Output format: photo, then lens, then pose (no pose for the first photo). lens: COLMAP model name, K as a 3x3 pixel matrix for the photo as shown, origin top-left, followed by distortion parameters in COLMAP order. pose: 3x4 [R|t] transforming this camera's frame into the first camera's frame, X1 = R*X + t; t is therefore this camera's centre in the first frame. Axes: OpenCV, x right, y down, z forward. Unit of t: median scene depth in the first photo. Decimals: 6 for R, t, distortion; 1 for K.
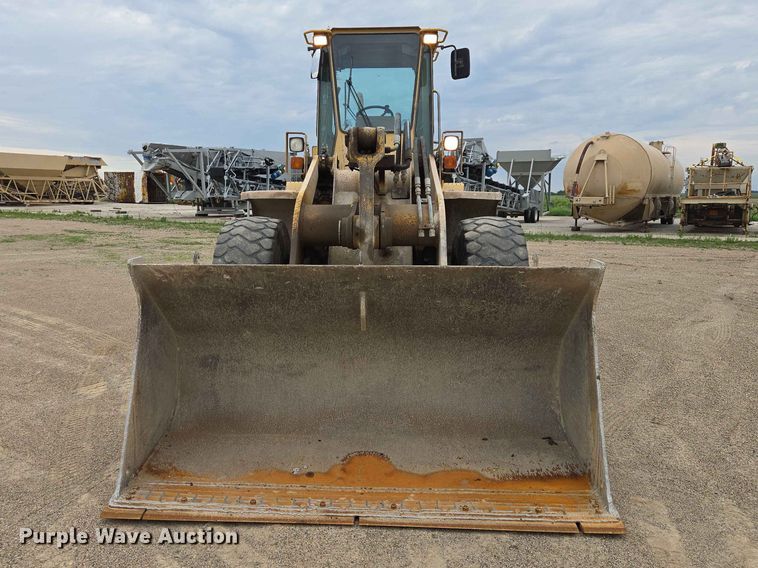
lens RADIAL K [[651.8, 0, 343.4], [0, 651.8, 304.0], [0, 0, 1]] dist [0.115261, -0.146926]
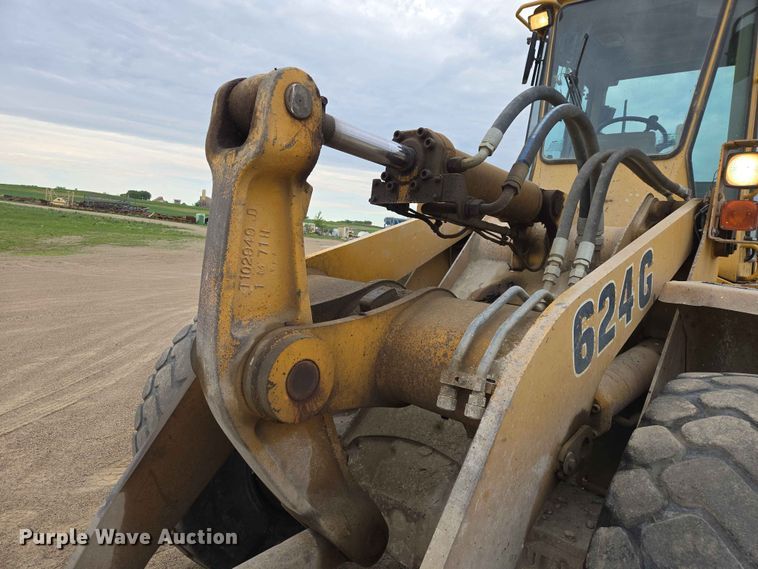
lens RADIAL K [[505.5, 0, 372.7], [0, 505.5, 284.2], [0, 0, 1]] dist [0.081320, -0.076436]
pose [[0.767718, 0.125765, -0.628325, 0.039456], [-0.191578, 0.980750, -0.037773, -0.023784], [0.611480, 0.149373, 0.777033, 0.124381]]
